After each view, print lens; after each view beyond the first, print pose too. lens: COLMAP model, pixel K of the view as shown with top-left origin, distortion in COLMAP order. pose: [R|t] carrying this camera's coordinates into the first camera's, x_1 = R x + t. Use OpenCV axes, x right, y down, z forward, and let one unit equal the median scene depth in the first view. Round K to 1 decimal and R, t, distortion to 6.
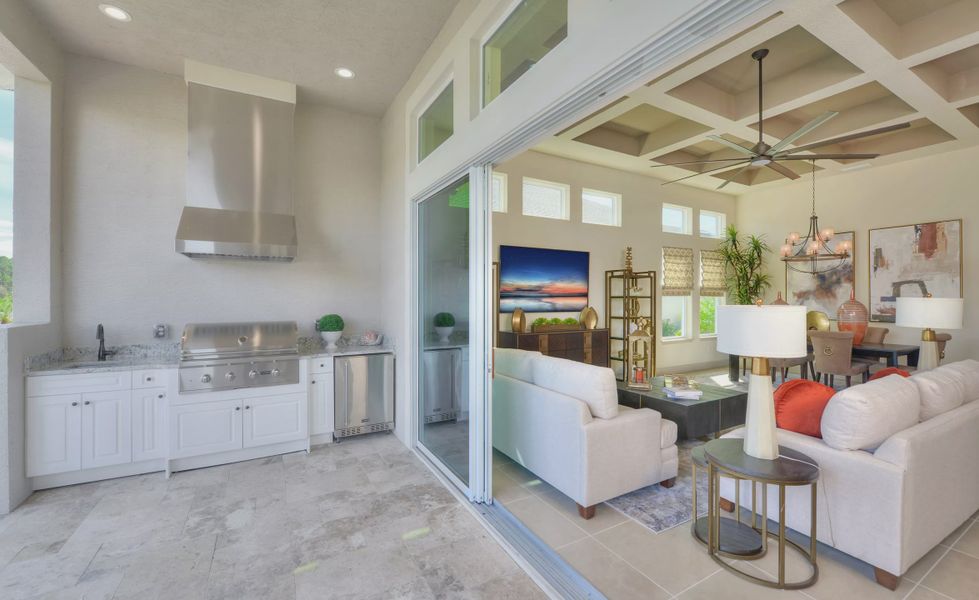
lens RADIAL K [[406.7, 0, 476.6], [0, 406.7, 295.6], [0, 0, 1]] dist [-0.012965, -0.000285]
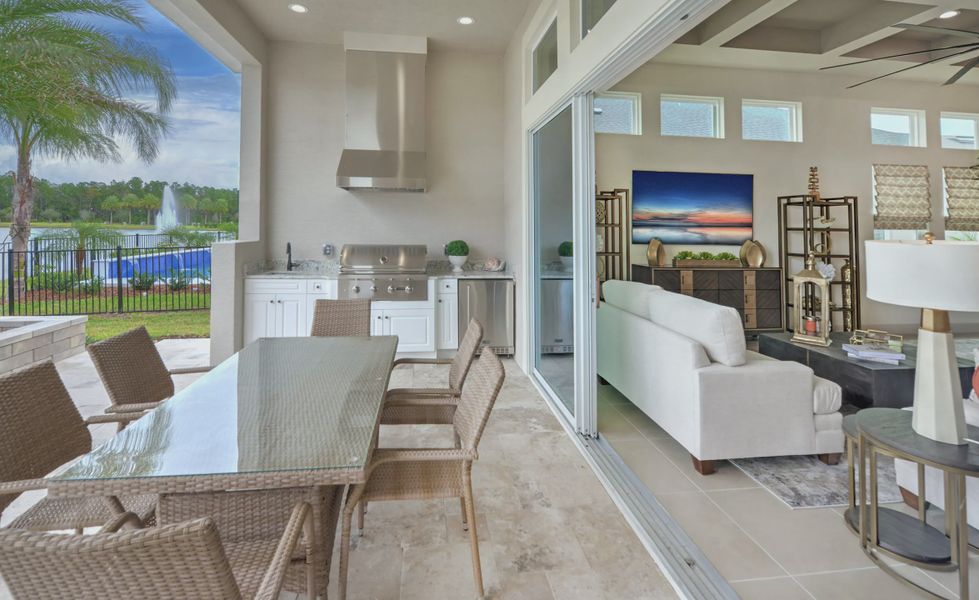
lens RADIAL K [[426.0, 0, 456.7], [0, 426.0, 215.7], [0, 0, 1]] dist [-0.004812, -0.000820]
pose [[0.924583, 0.006035, -0.380934, 0.072277], [-0.013297, 0.999777, -0.016434, -0.000060], [0.380749, 0.020260, 0.924456, -0.055234]]
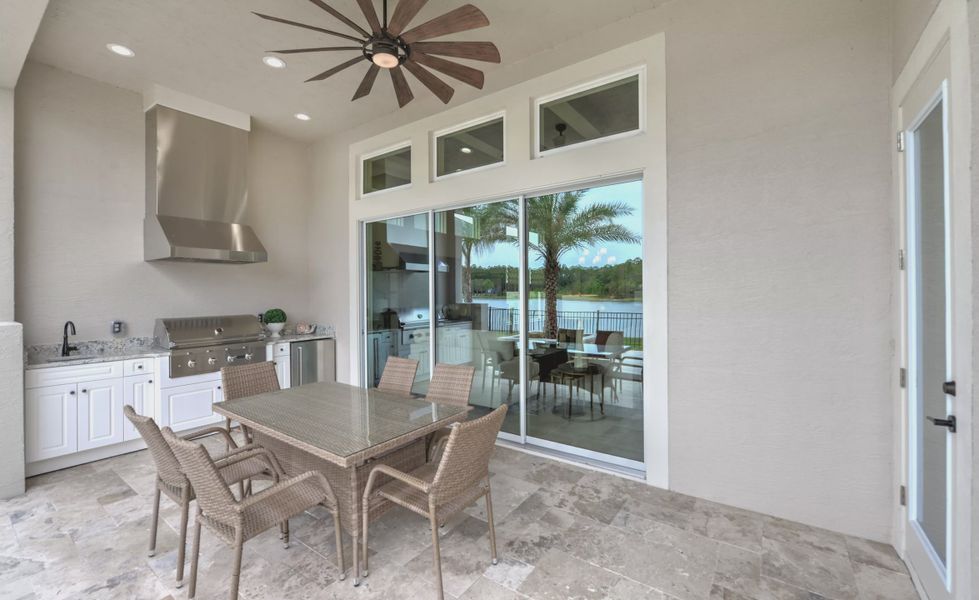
lens RADIAL K [[406.7, 0, 492.6], [0, 406.7, 289.8], [0, 0, 1]] dist [-0.012965, -0.000285]
pose [[0.899170, -0.006085, 0.437556, -0.311658], [0.009124, 0.999947, -0.004843, 0.002599], [-0.437504, 0.008347, 0.899178, -0.351238]]
